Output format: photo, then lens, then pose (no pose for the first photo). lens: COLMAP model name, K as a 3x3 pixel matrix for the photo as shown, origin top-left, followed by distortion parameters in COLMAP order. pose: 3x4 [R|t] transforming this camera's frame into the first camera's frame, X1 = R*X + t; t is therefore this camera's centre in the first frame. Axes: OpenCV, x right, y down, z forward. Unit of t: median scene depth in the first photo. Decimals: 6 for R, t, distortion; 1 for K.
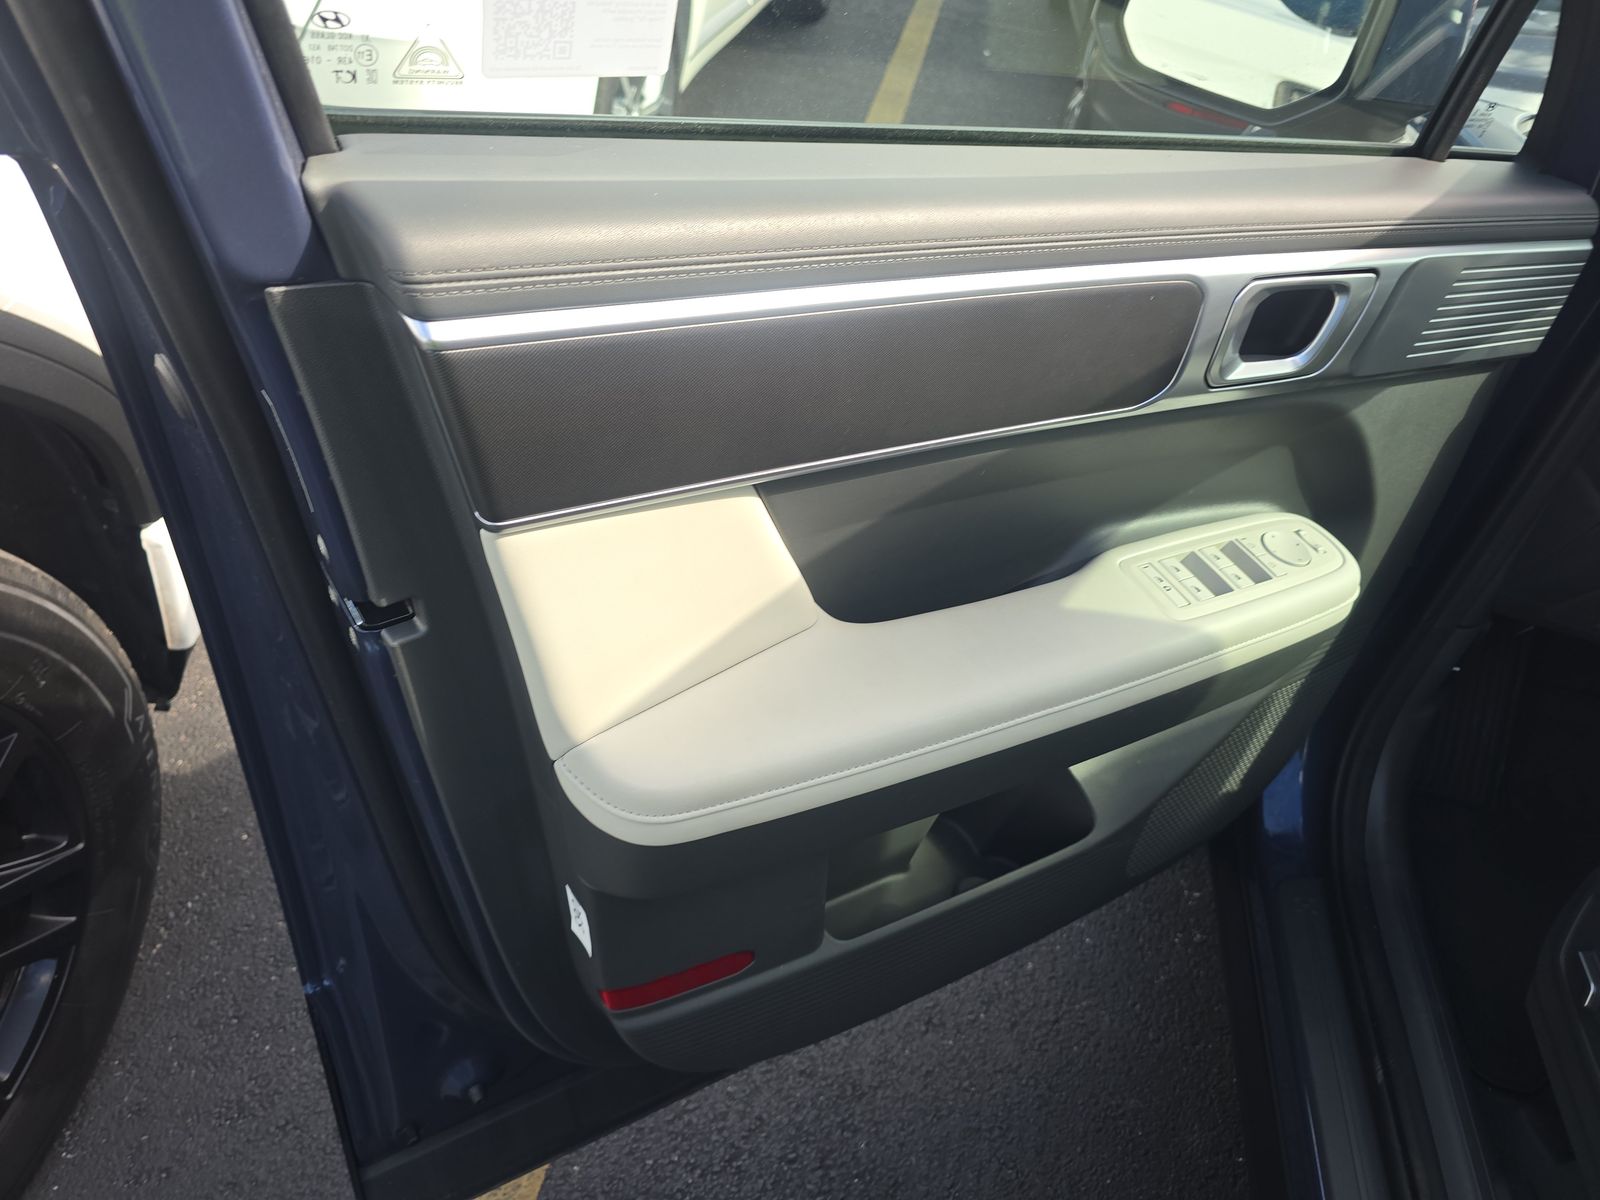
lens RADIAL K [[1093.1, 0, 800.0], [0, 1093.1, 600.0], [0, 0, 1]] dist [0.064195, -0.054615]
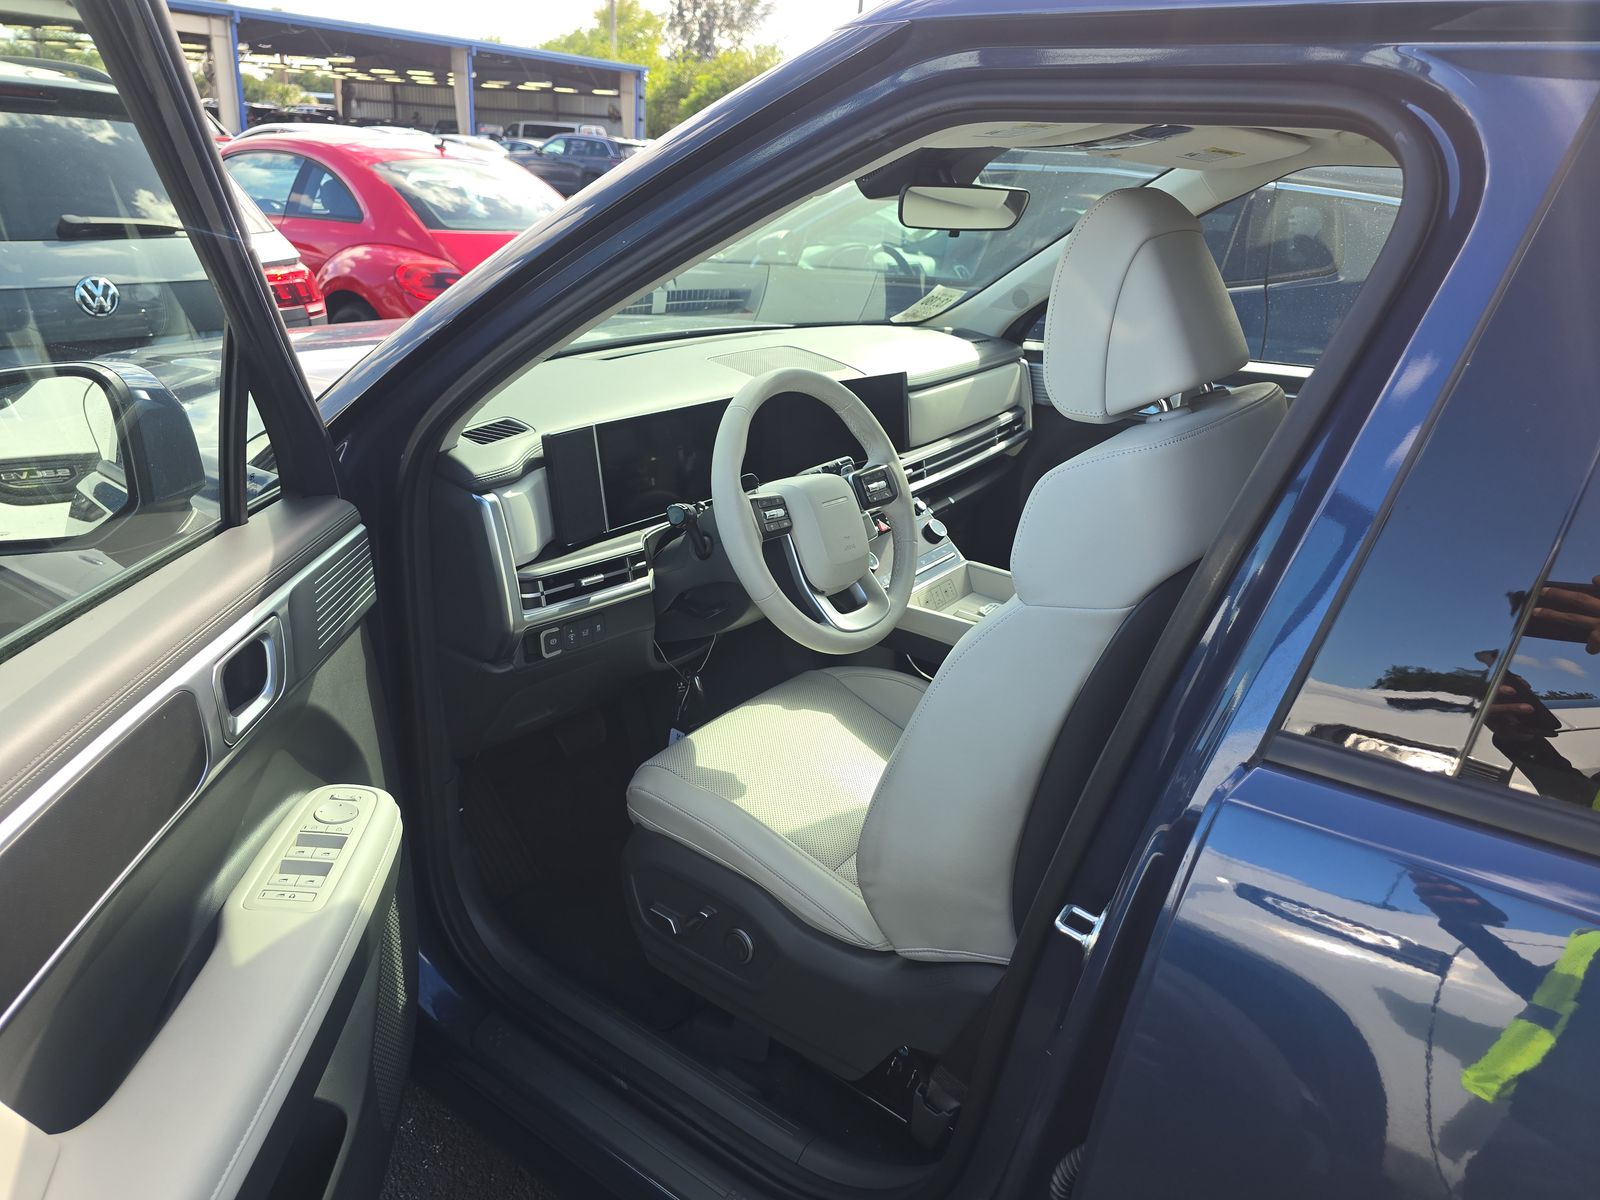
lens RADIAL K [[1093.1, 0, 800.0], [0, 1093.1, 600.0], [0, 0, 1]] dist [0.064195, -0.054615]
pose [[0.438189, -0.429416, 0.789679, -0.225271], [0.582511, 0.804736, 0.114371, -0.081951], [-0.684595, 0.409881, 0.602766, -0.222925]]
